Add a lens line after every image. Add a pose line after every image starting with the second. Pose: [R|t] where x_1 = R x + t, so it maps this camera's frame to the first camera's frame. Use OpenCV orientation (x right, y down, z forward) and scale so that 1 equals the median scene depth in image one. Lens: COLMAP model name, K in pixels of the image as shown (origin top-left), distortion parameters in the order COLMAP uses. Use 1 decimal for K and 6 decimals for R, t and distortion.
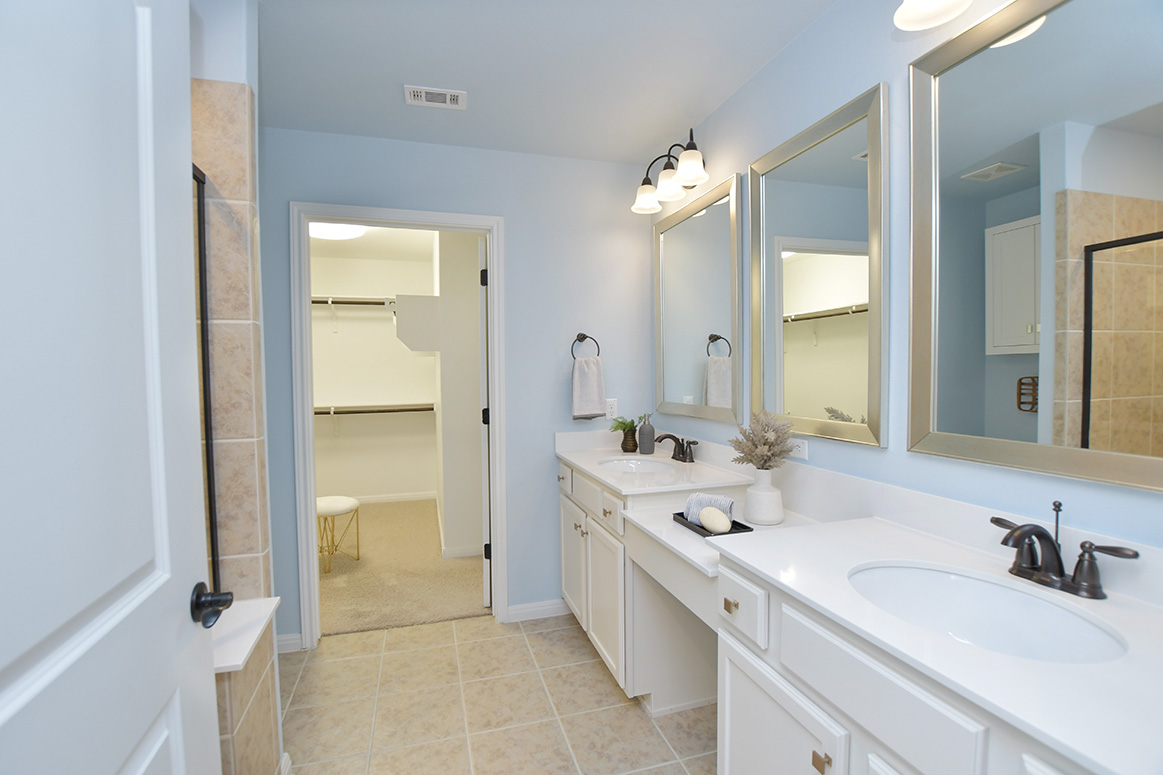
lens RADIAL K [[520.2, 0, 580.0], [0, 520.2, 393.5], [0, 0, 1]] dist [-0.029423, -0.000569]
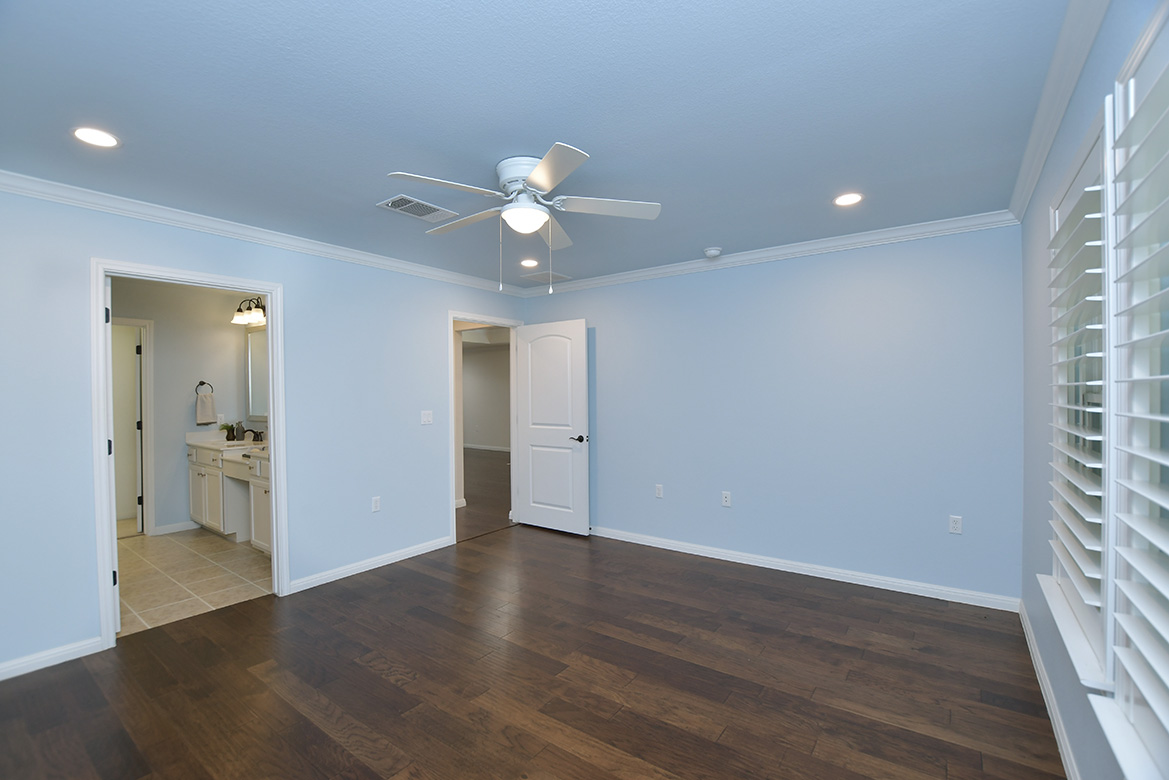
lens RADIAL K [[522.8, 0, 581.8], [0, 522.8, 390.8], [0, 0, 1]] dist [-0.029423, -0.000569]
pose [[0.802766, -0.000250, 0.596293, -0.004151], [0.019094, 0.999498, -0.025287, -0.002725], [-0.595988, 0.031685, 0.802368, -1.434375]]
